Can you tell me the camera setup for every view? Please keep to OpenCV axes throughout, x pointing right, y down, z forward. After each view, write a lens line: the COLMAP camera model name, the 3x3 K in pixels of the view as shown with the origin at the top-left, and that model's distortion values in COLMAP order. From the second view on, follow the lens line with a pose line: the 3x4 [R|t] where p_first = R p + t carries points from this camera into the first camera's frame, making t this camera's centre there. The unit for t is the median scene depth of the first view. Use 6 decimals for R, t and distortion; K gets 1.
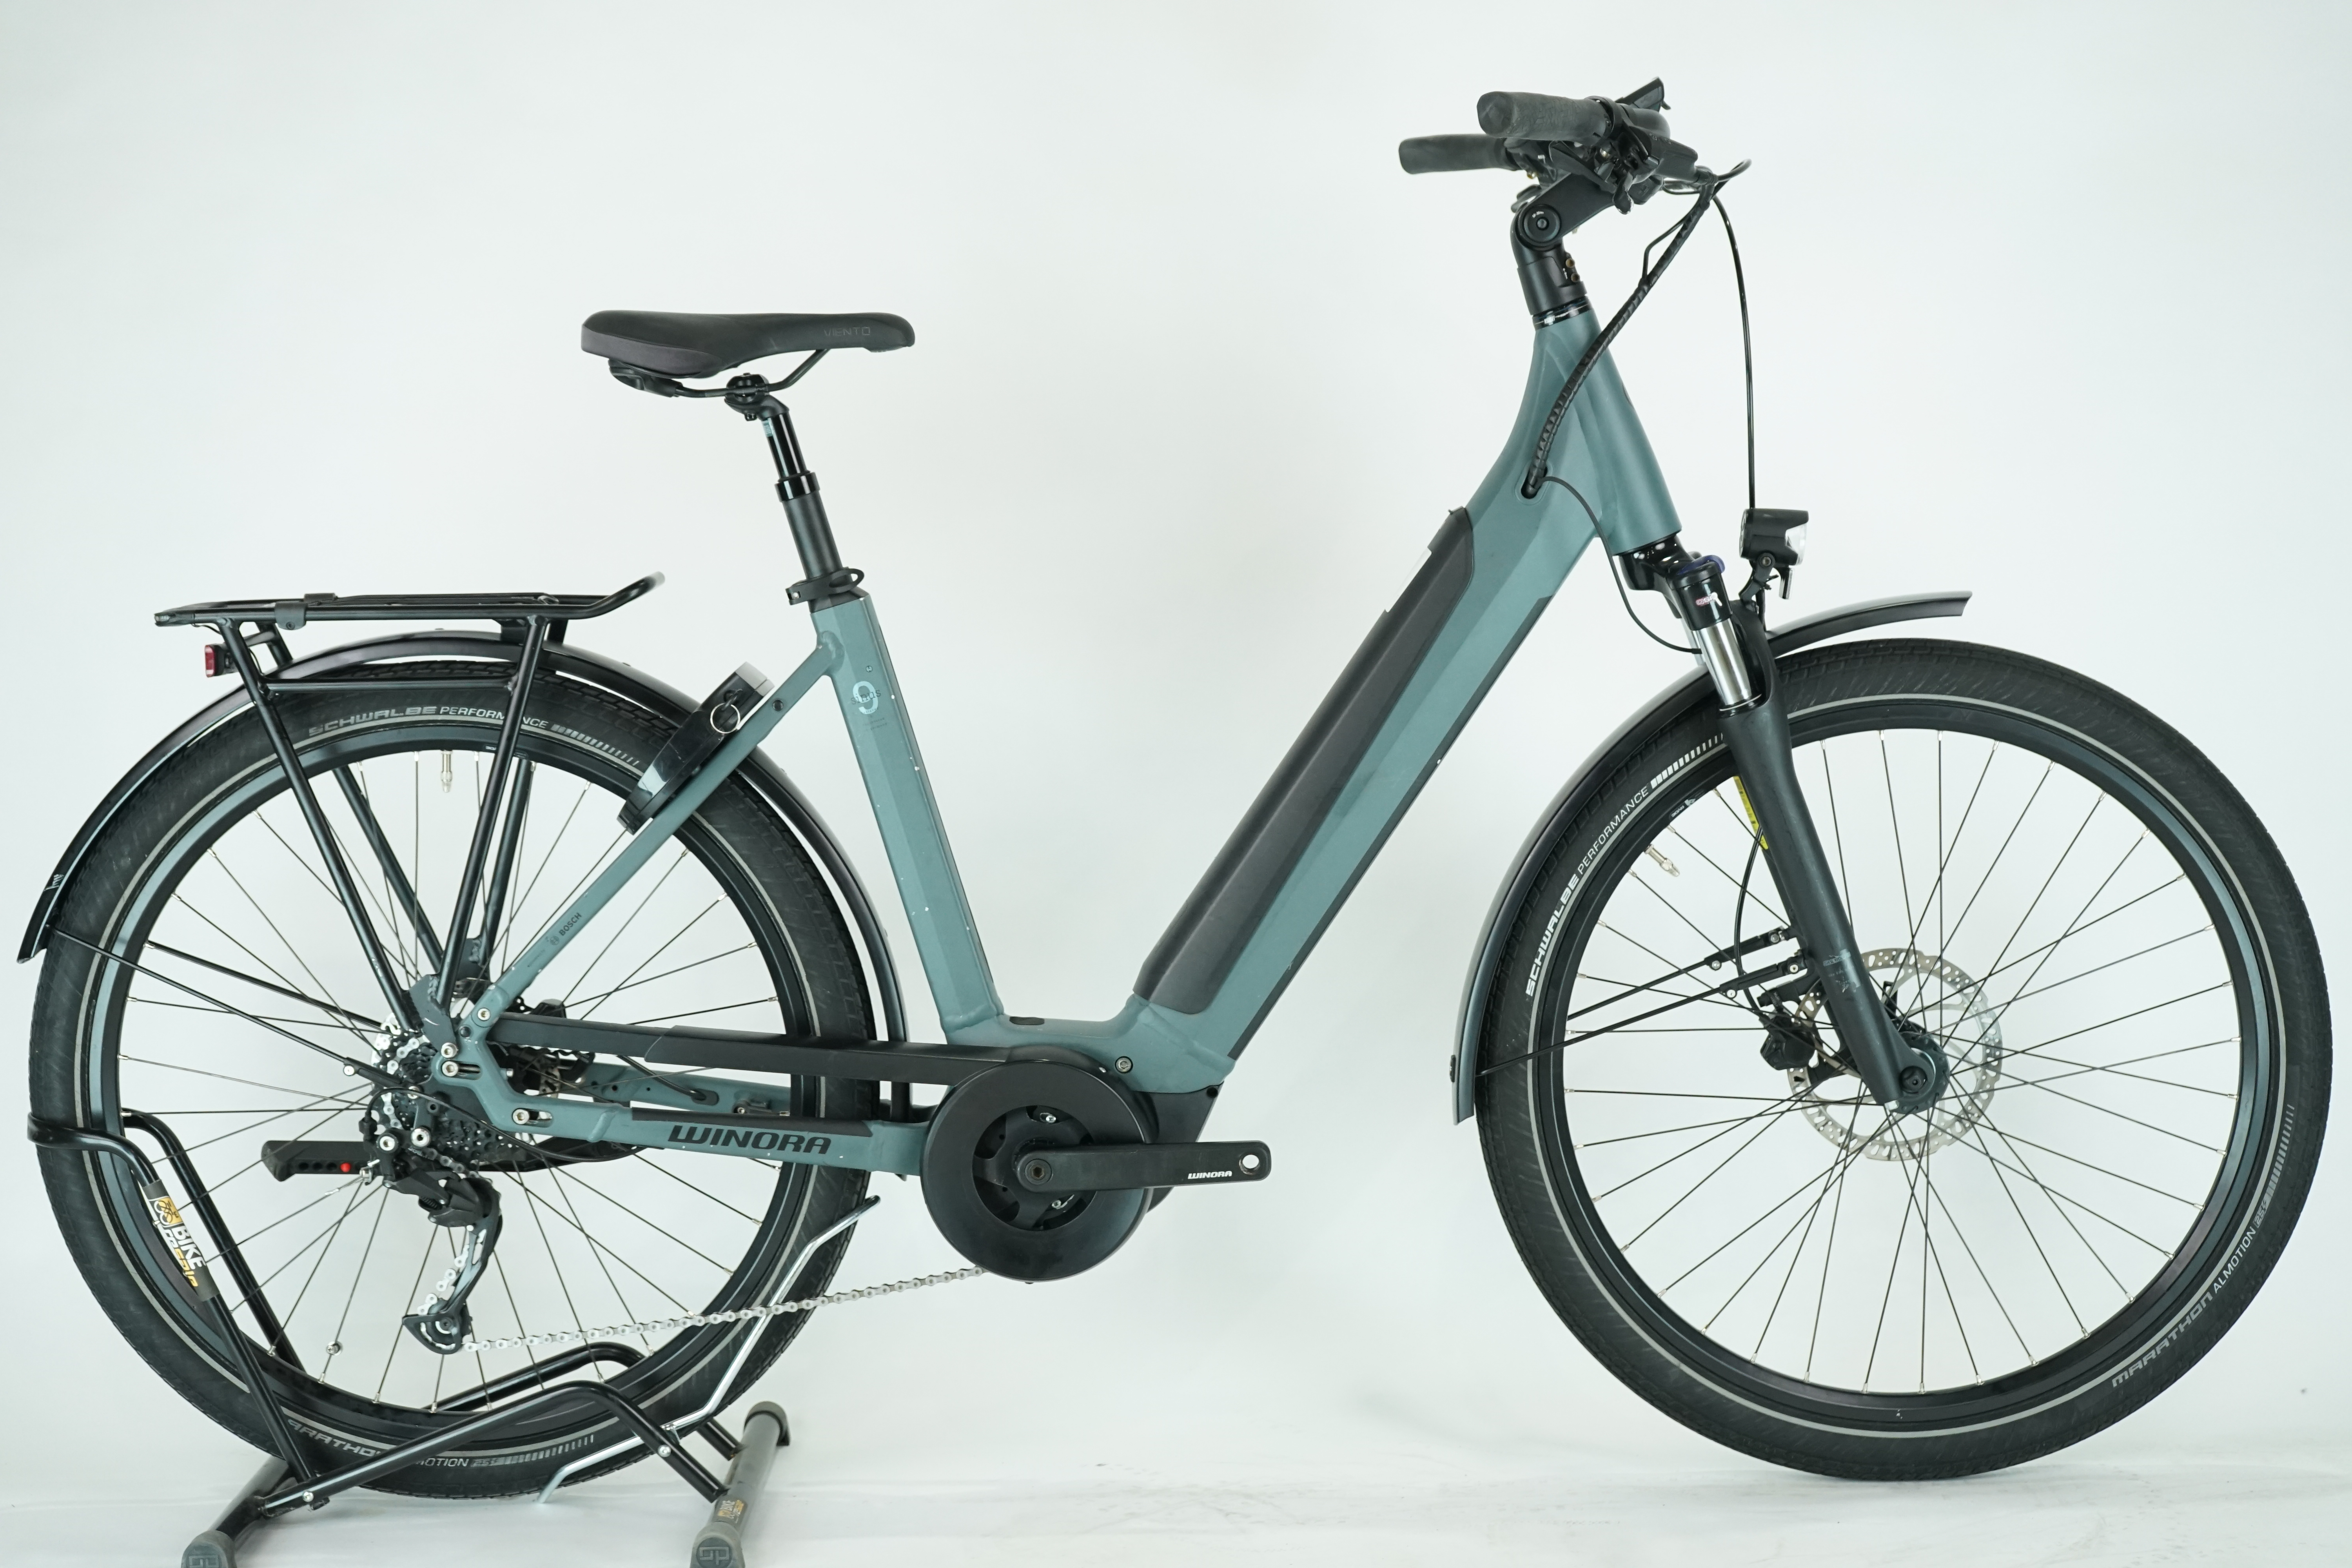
lens RADIAL K [[3940.8, 0, 1168.8], [0, 3940.8, 777.2], [0, 0, 1]] dist [-0.076210, 0.000000]
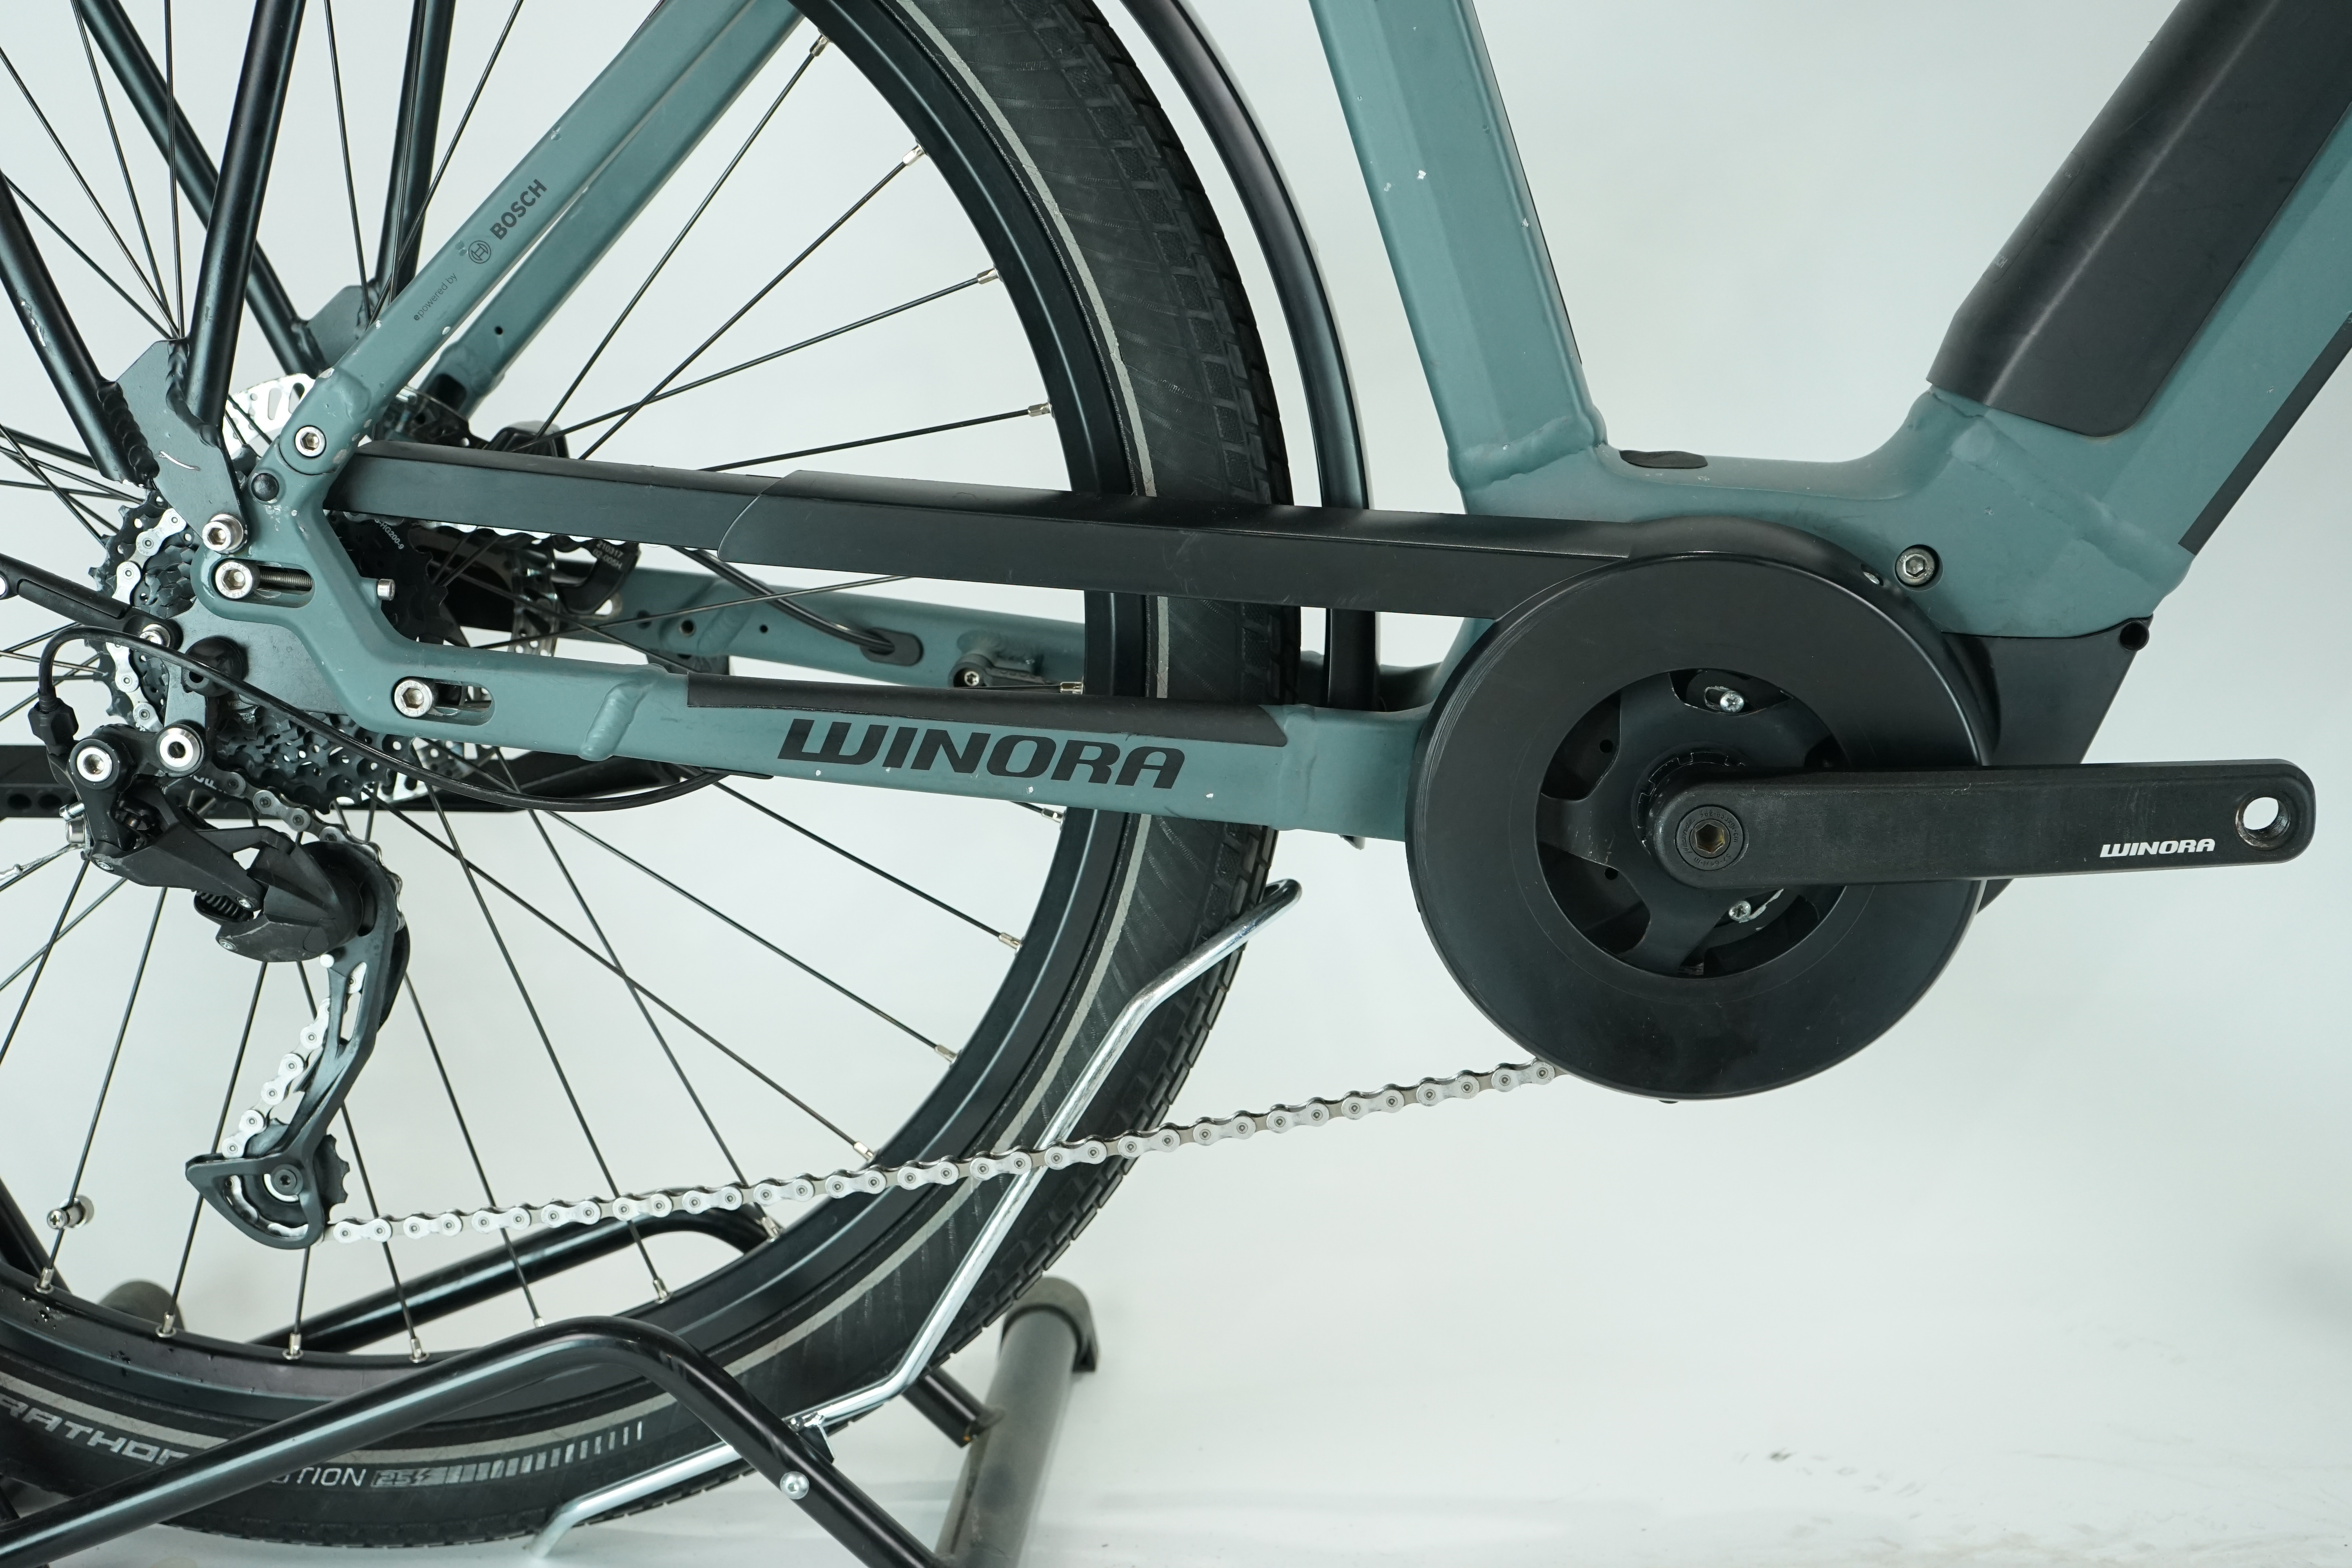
lens RADIAL K [[3204.3, 0, 1176.5], [0, 3204.3, 779.0], [0, 0, 1]] dist [-0.052427, 0.000000]
pose [[0.996555, 0.003207, -0.082867, -0.058947], [0.007218, 0.992105, 0.125199, 0.053265], [0.082615, -0.125366, 0.988665, 0.670198]]
